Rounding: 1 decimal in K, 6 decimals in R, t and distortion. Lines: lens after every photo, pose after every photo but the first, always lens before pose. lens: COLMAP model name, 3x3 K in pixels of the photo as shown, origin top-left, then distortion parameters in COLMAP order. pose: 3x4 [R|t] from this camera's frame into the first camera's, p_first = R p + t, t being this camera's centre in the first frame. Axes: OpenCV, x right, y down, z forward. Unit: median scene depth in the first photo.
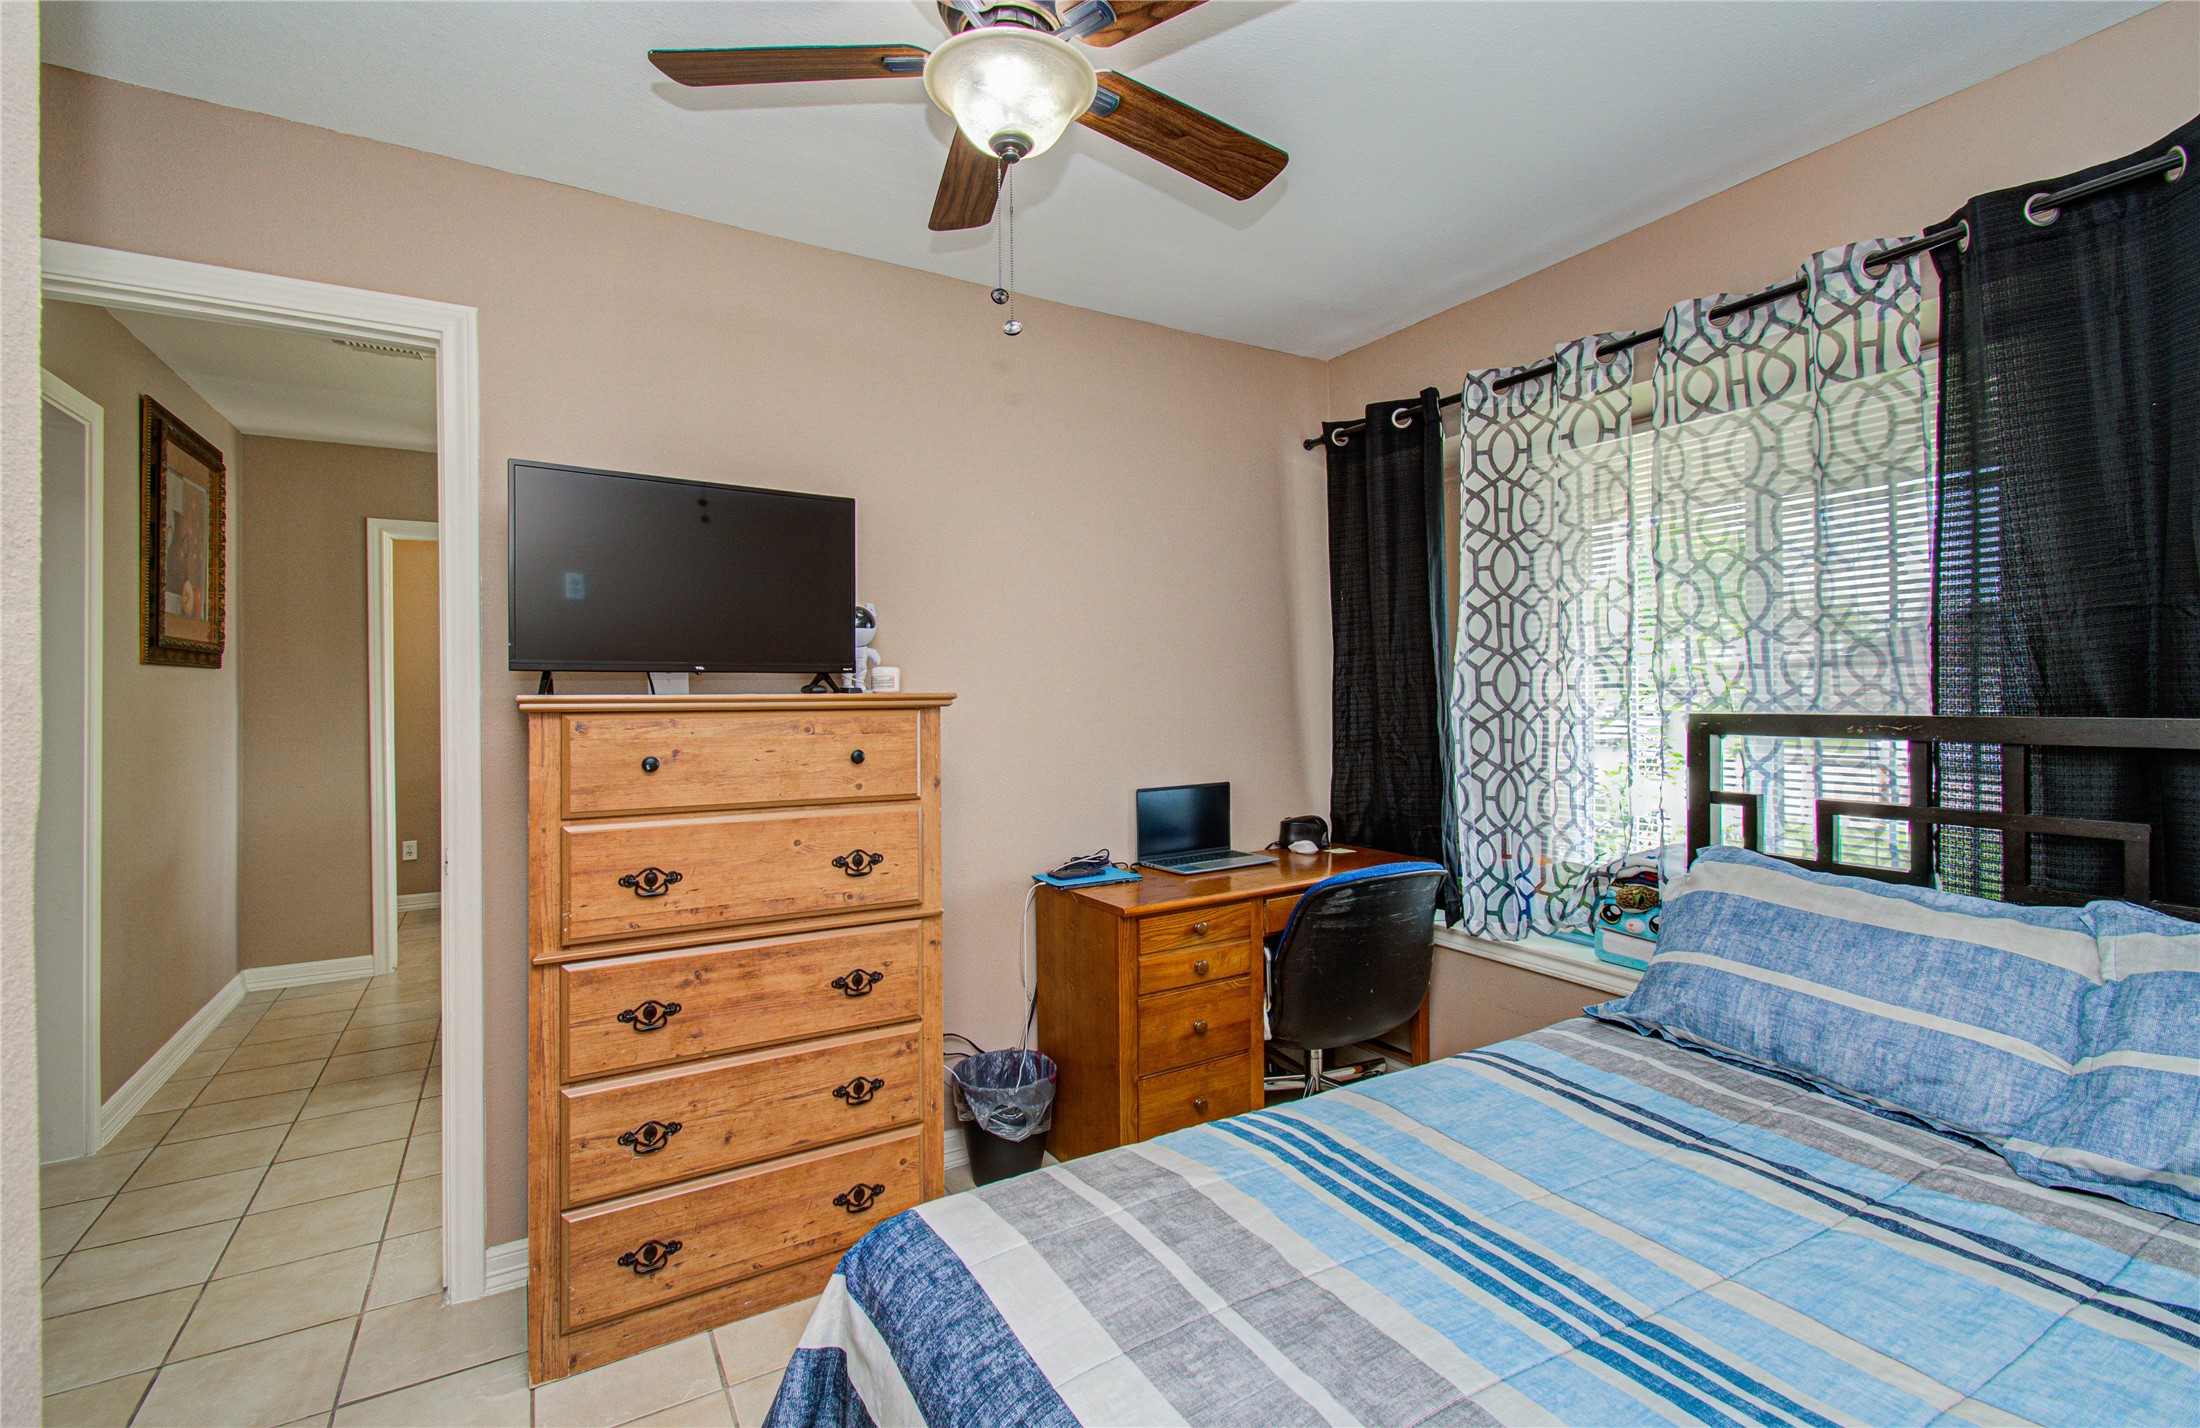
lens RADIAL K [[972.3, 0, 1103.7], [0, 972.3, 701.7], [0, 0, 1]] dist [0.007210, 0.002748]
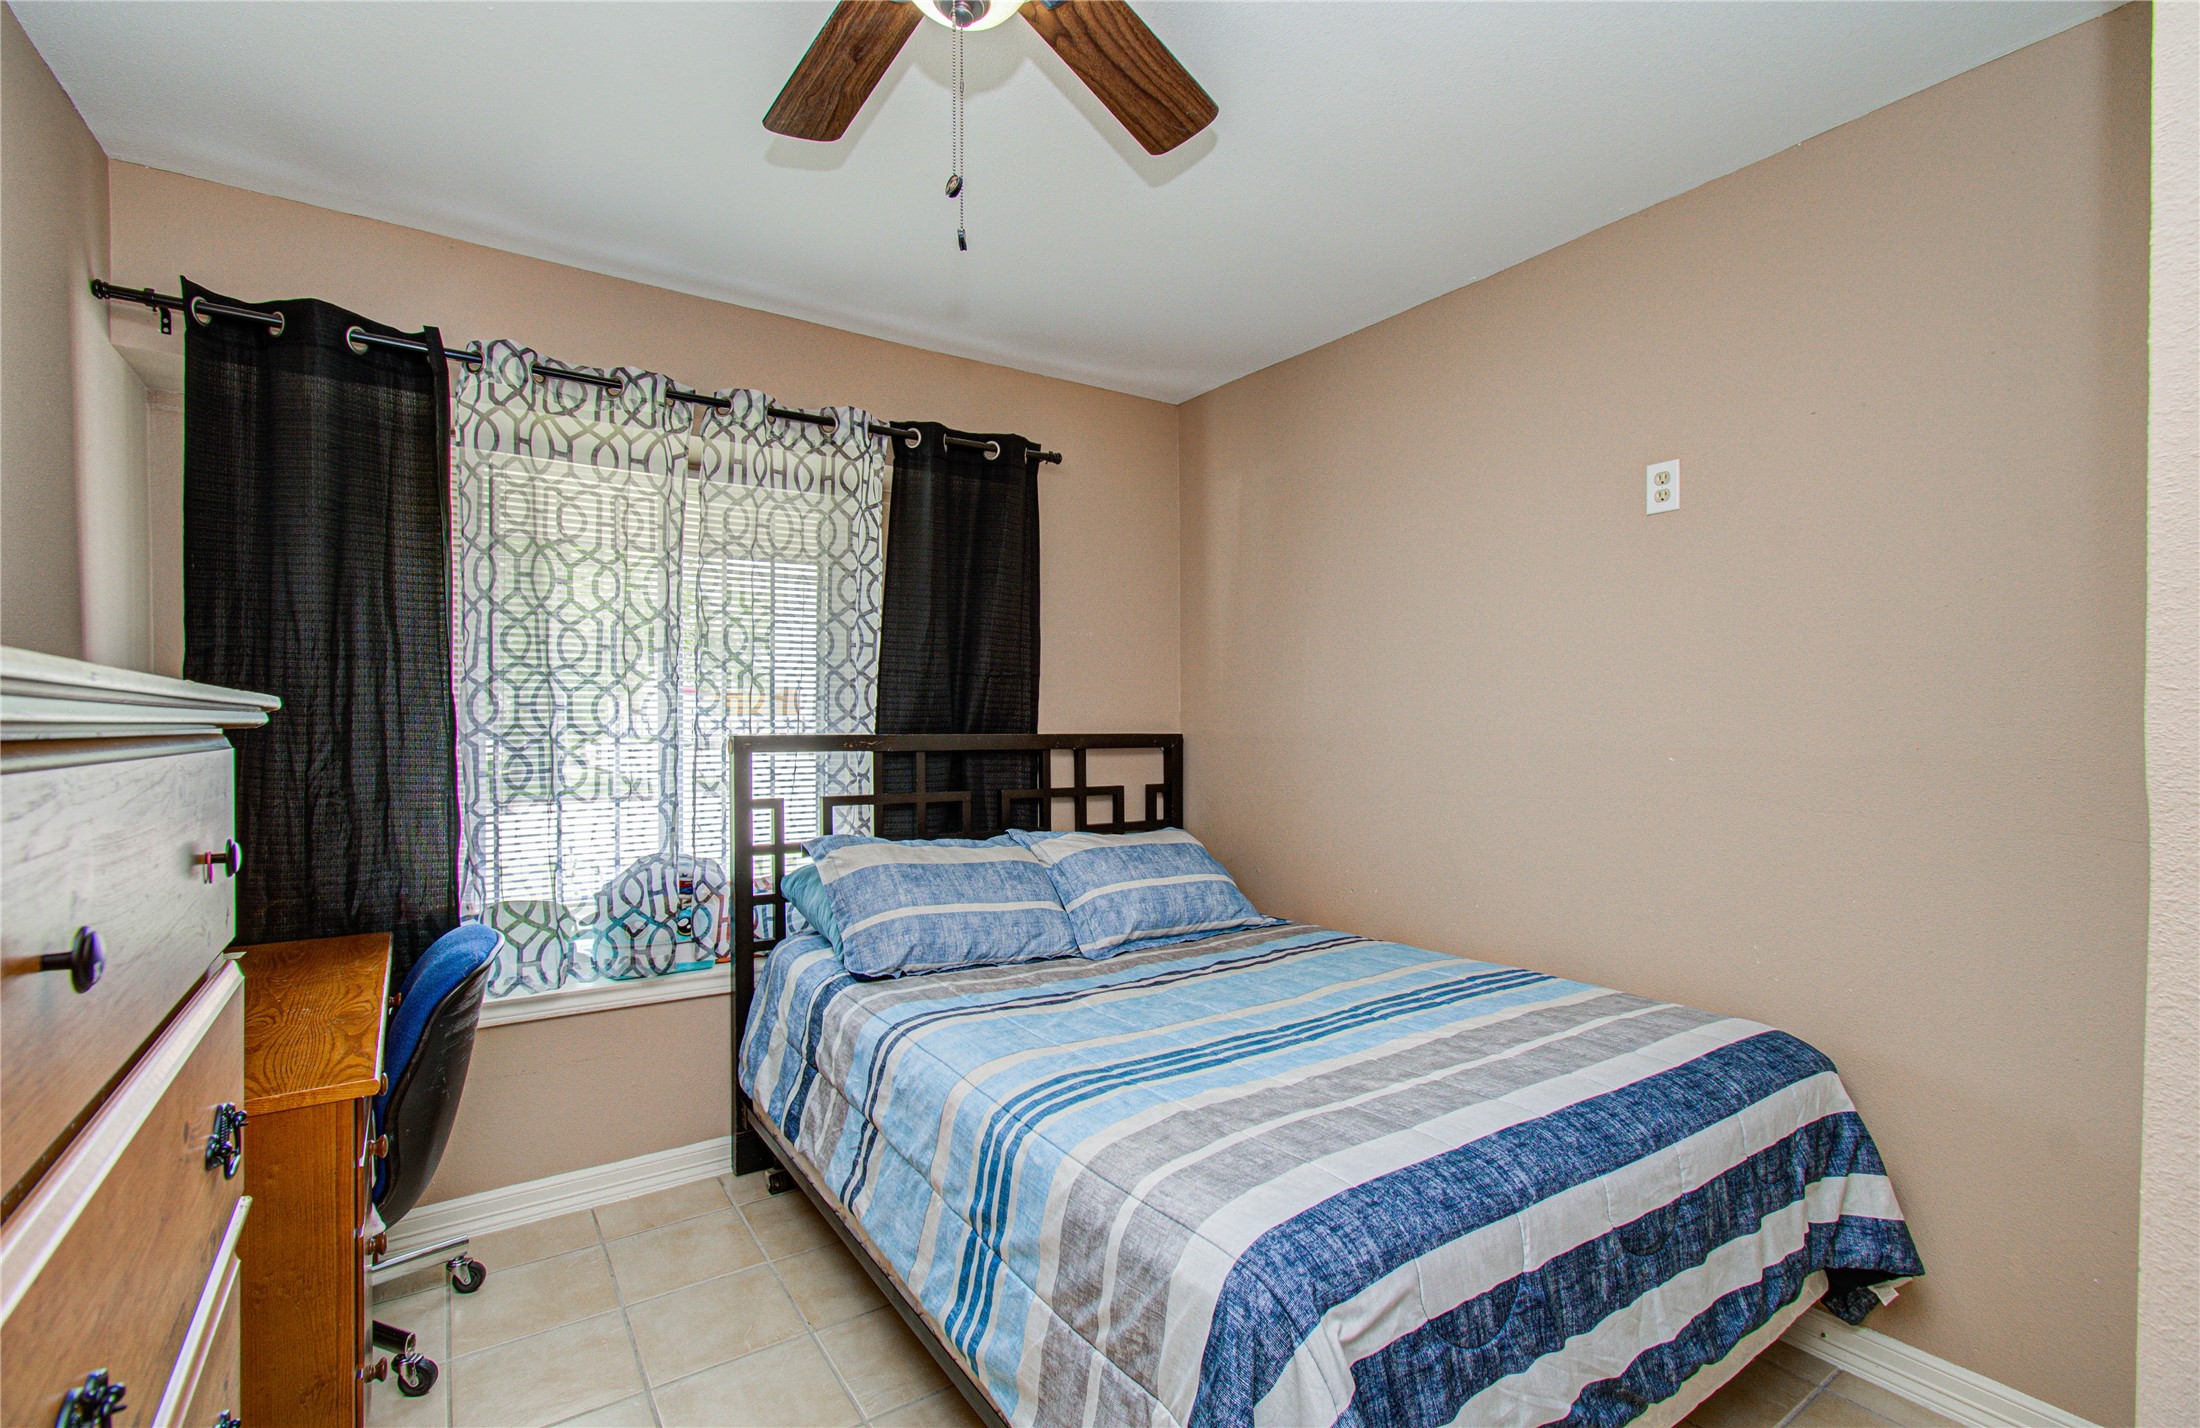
lens RADIAL K [[972.3, 0, 1110.9], [0, 972.3, 721.4], [0, 0, 1]] dist [0.007210, 0.002748]
pose [[-0.068063, 0.014102, 0.997581, -0.724609], [0.011145, 0.999848, -0.013373, 0.018371], [-0.997619, 0.010208, -0.068210, 0.762327]]
